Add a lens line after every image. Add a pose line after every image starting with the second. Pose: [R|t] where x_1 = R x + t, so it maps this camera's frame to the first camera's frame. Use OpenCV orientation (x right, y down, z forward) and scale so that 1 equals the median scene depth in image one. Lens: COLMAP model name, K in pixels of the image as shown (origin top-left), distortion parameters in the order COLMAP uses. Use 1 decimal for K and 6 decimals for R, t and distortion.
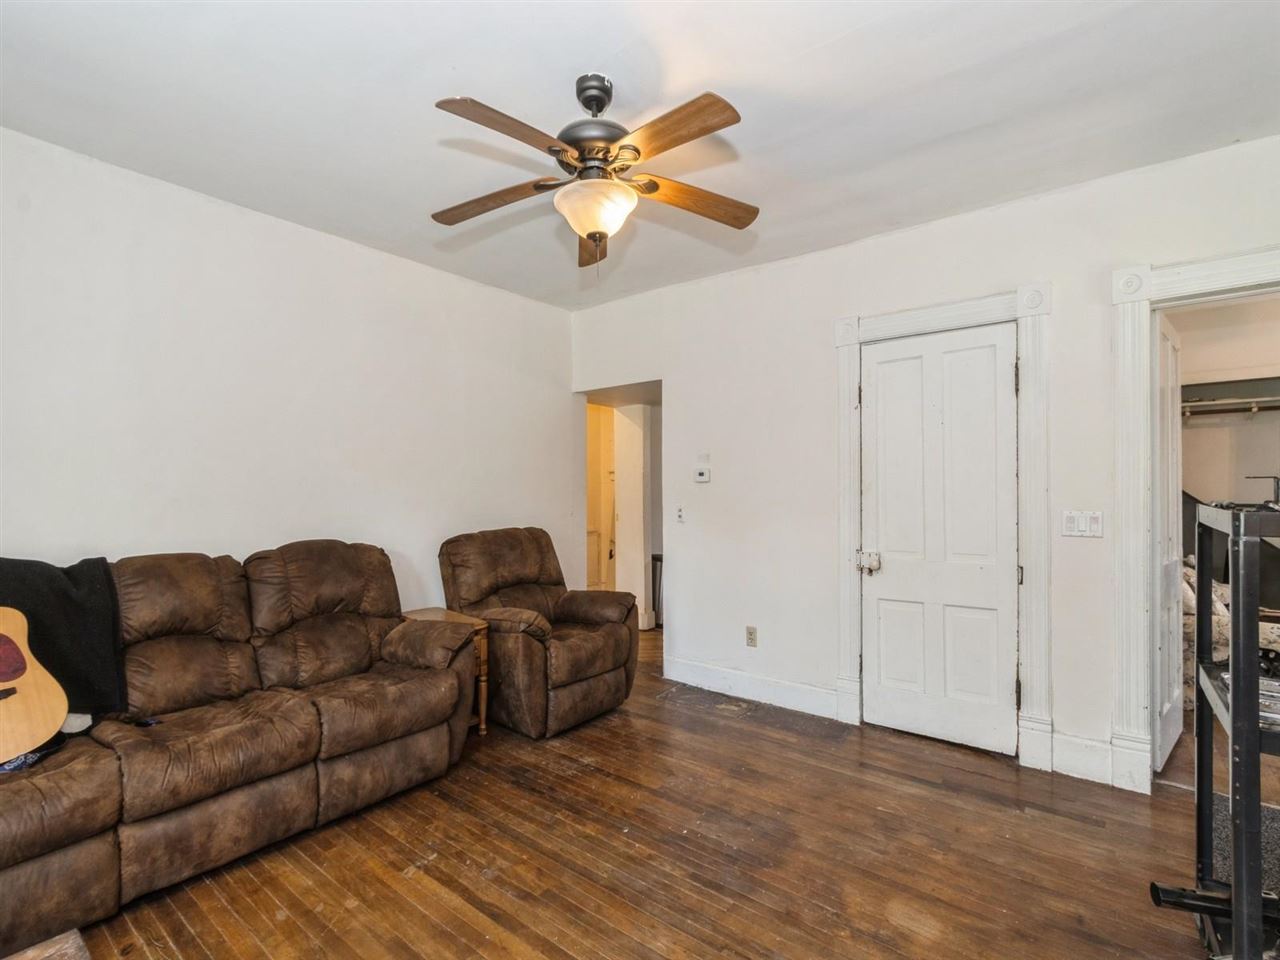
lens RADIAL K [[592.9, 0, 640.0], [0, 592.9, 488.4], [0, 0, 1]] dist [0.002813, 0.000013]
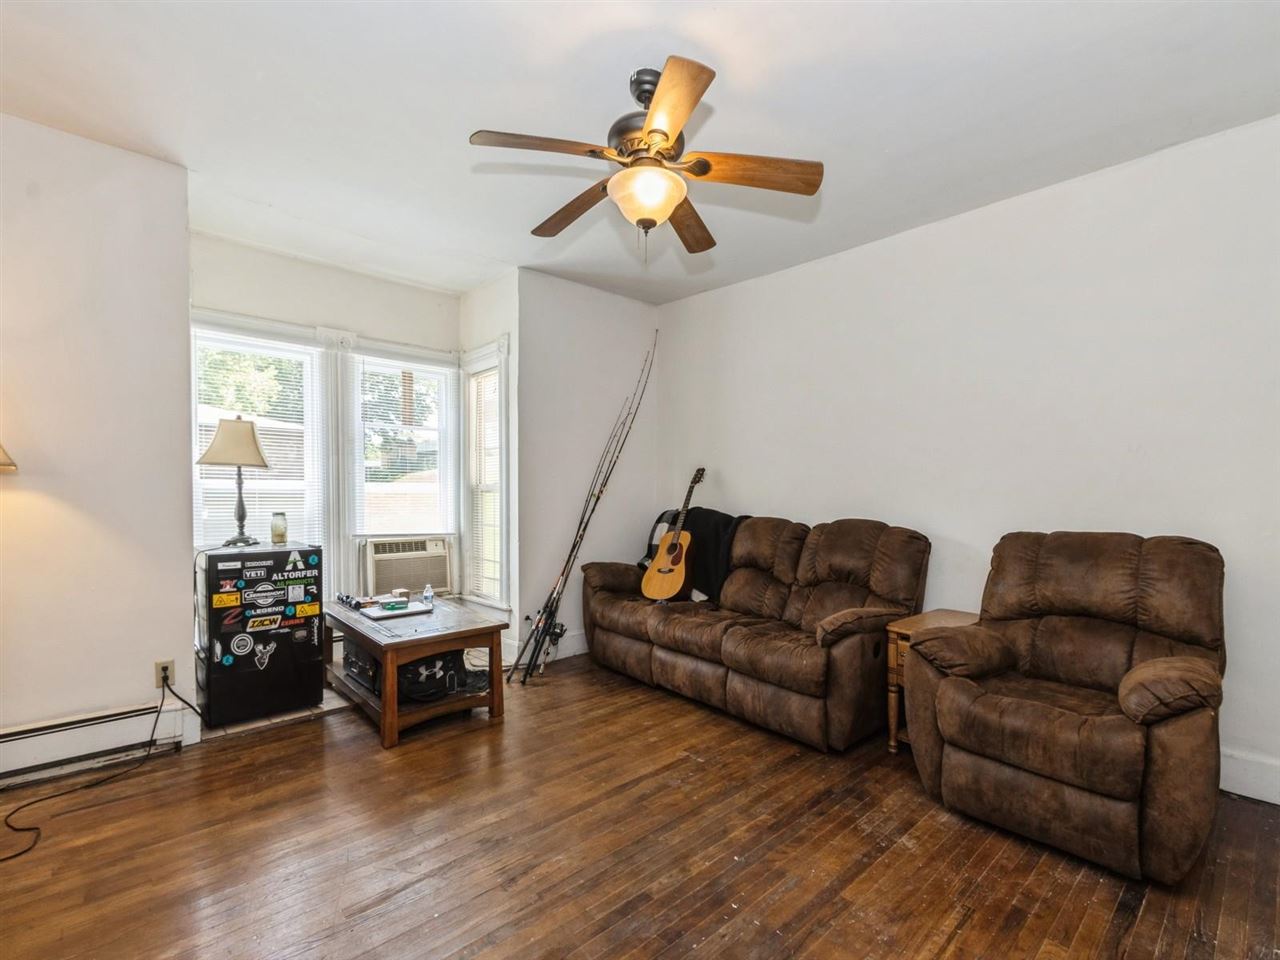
lens RADIAL K [[592.9, 0, 640.0], [0, 592.9, 488.4], [0, 0, 1]] dist [0.002813, 0.000013]
pose [[-0.163973, 0.001605, -0.986464, 0.721274], [-0.008481, 0.999959, 0.003037, 0.028839], [0.986428, 0.008864, -0.163953, 0.842257]]
